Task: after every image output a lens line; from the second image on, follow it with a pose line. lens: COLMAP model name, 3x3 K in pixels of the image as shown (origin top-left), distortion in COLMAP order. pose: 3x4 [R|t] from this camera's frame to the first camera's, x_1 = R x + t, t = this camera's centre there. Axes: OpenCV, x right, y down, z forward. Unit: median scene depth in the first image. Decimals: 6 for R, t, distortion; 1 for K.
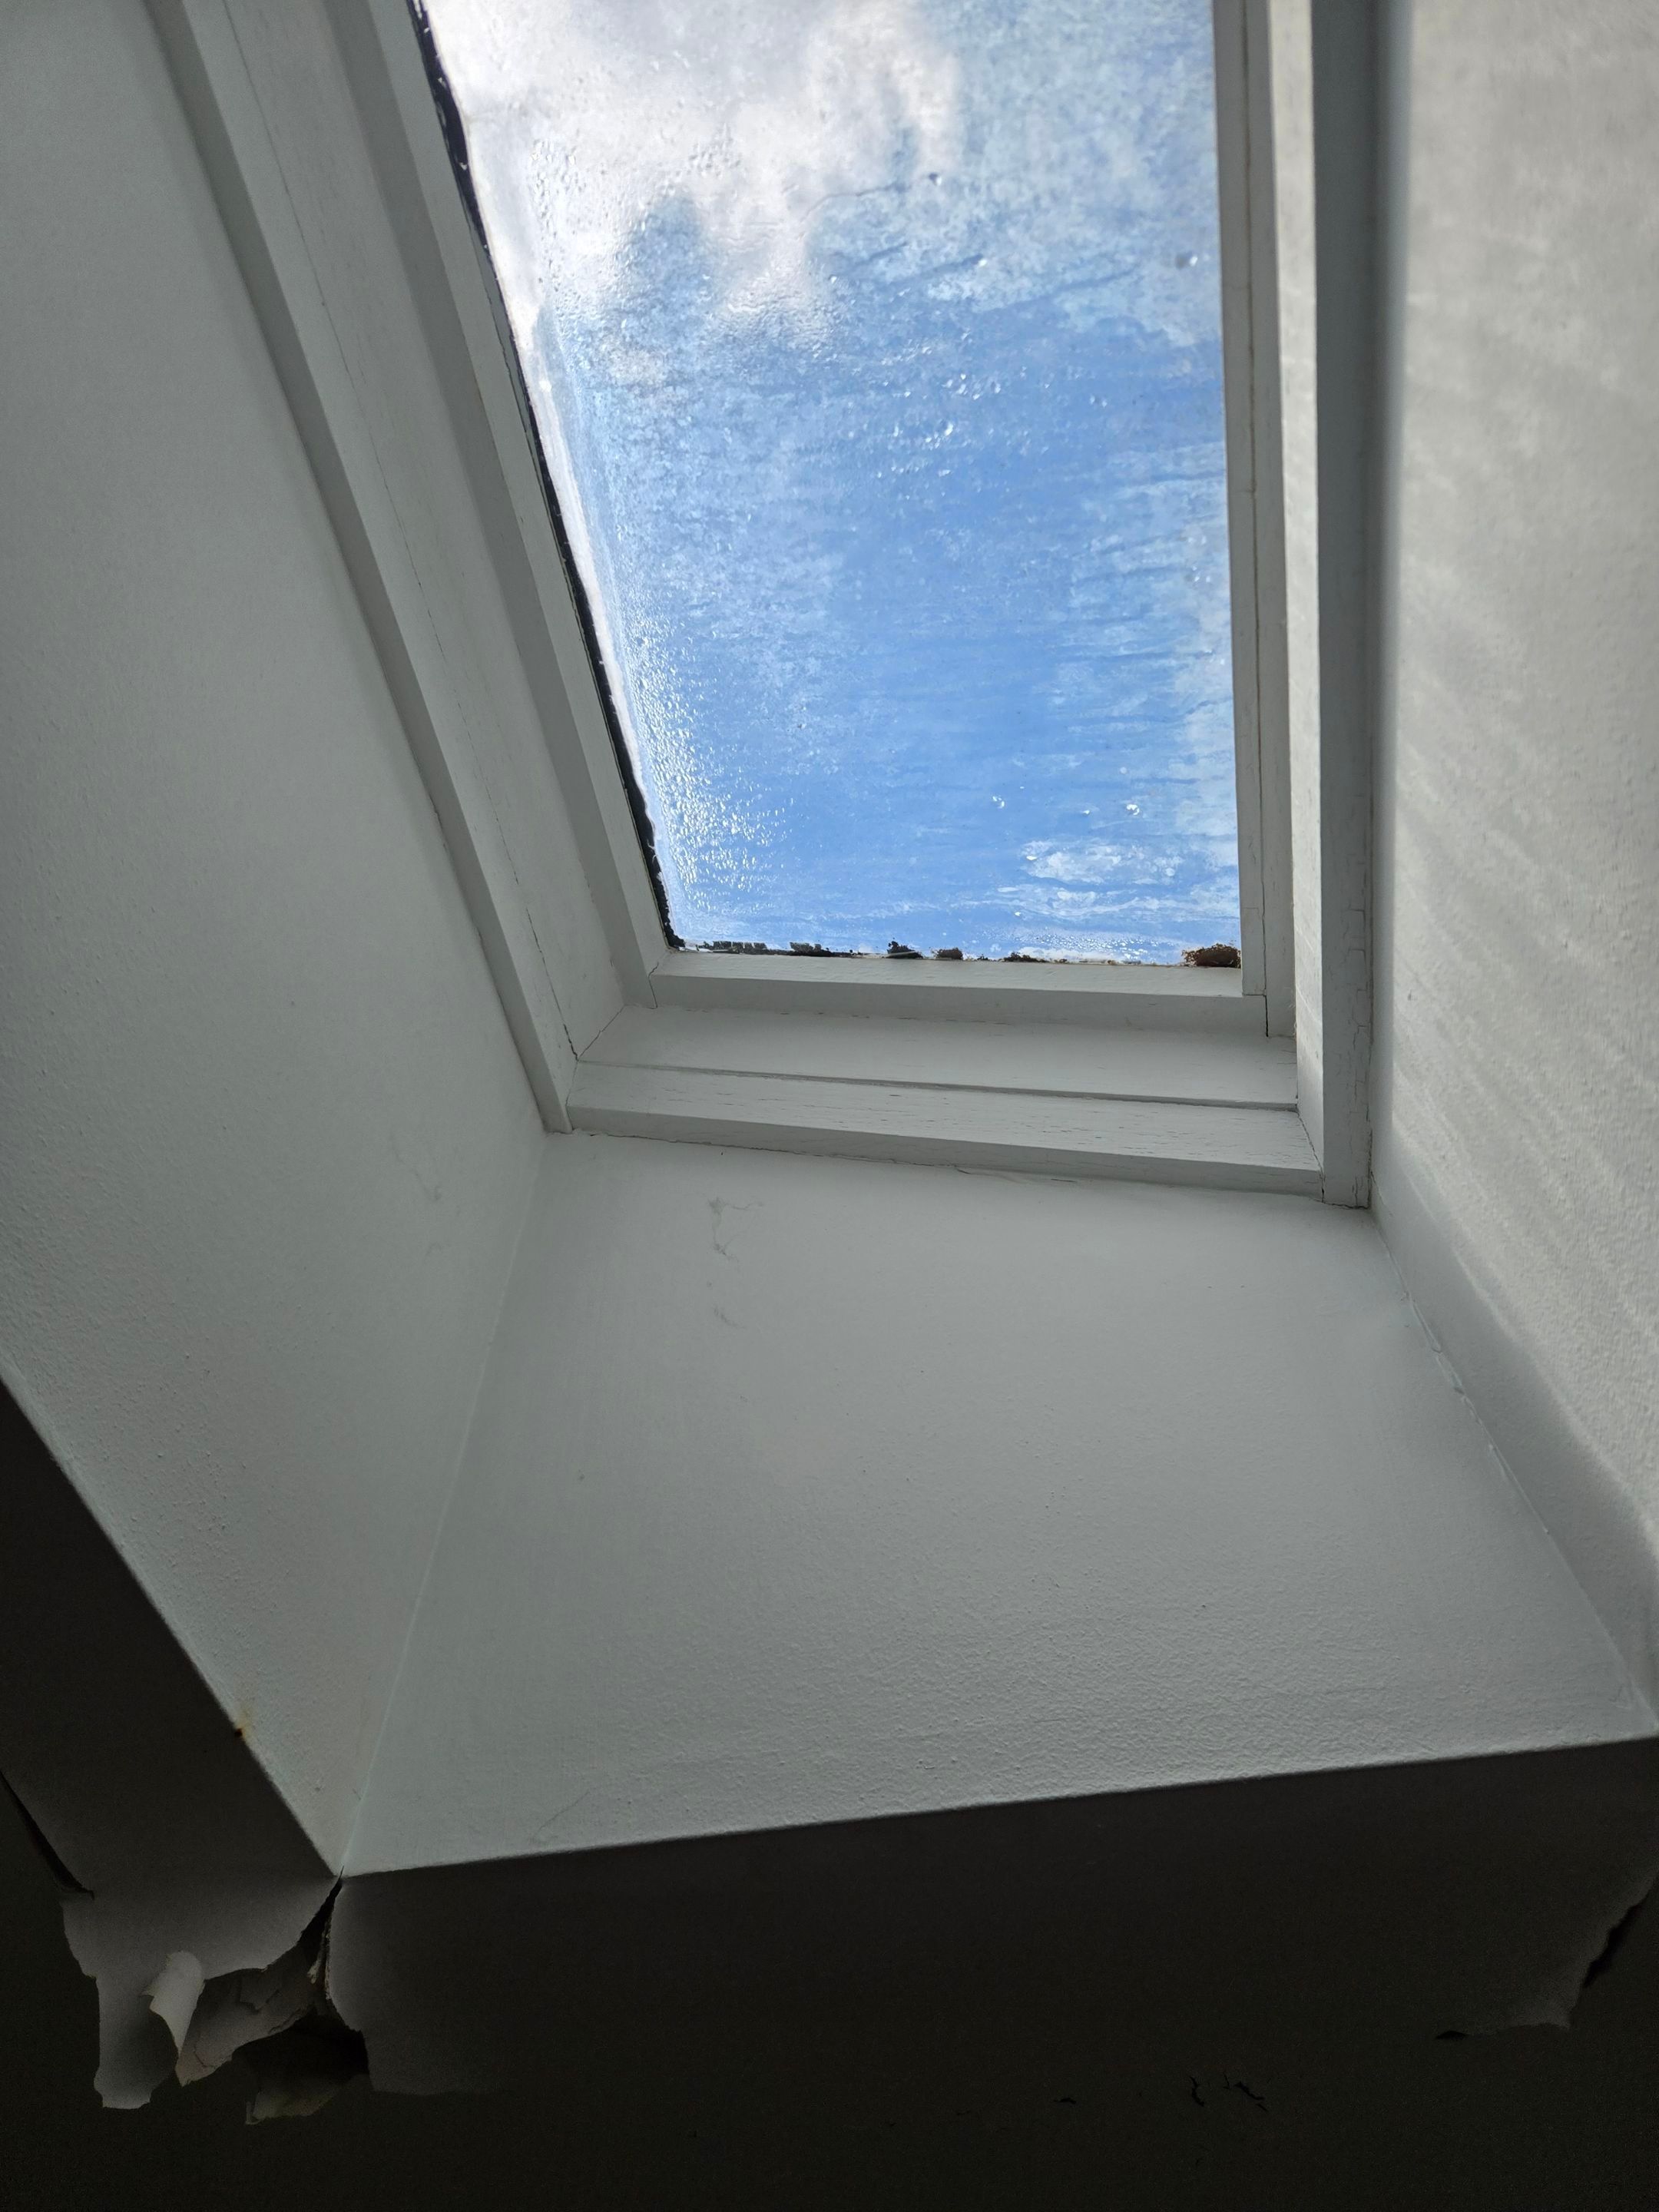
lens RADIAL K [[1432.7, 0, 832.3], [0, 1432.7, 1116.3], [0, 0, 1]] dist [0.009621, -0.022189]
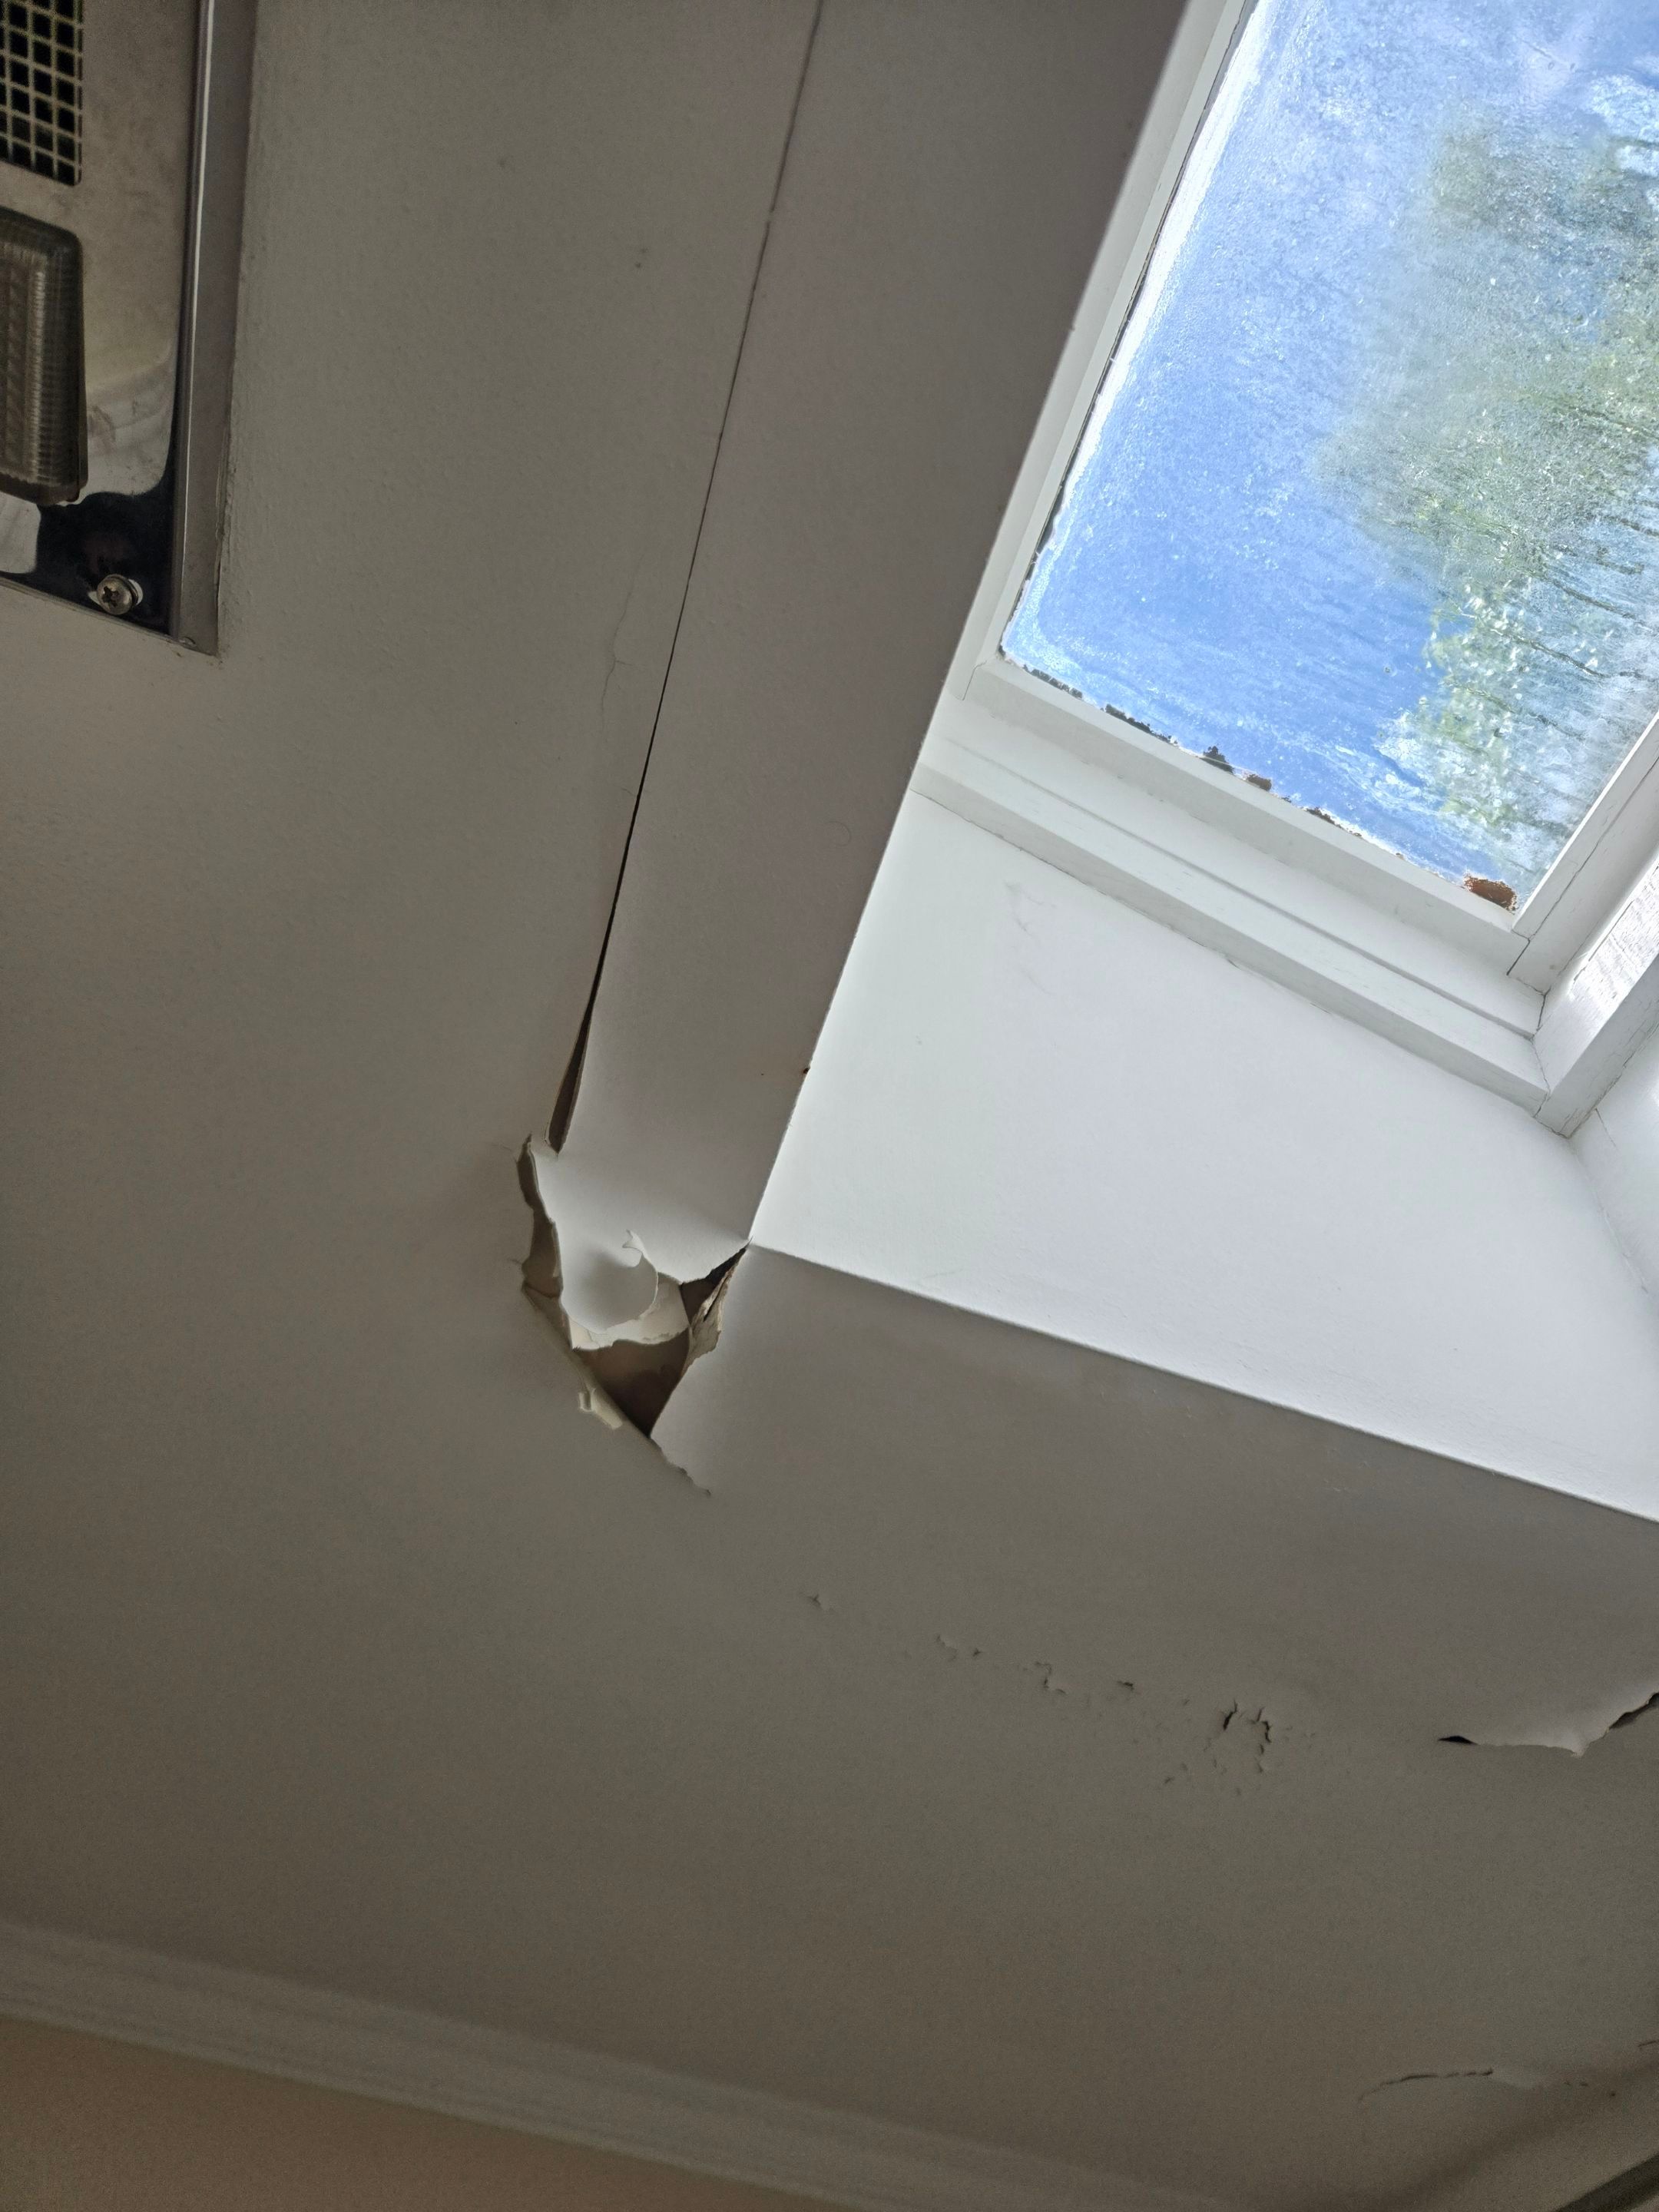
lens RADIAL K [[1432.7, 0, 834.2], [0, 1432.7, 1118.7], [0, 0, 1]] dist [0.009621, -0.022189]
pose [[0.886639, 0.426794, 0.178095, -0.314795], [-0.441819, 0.895504, 0.053558, 0.217078], [-0.136626, -0.126172, 0.982555, -0.043535]]
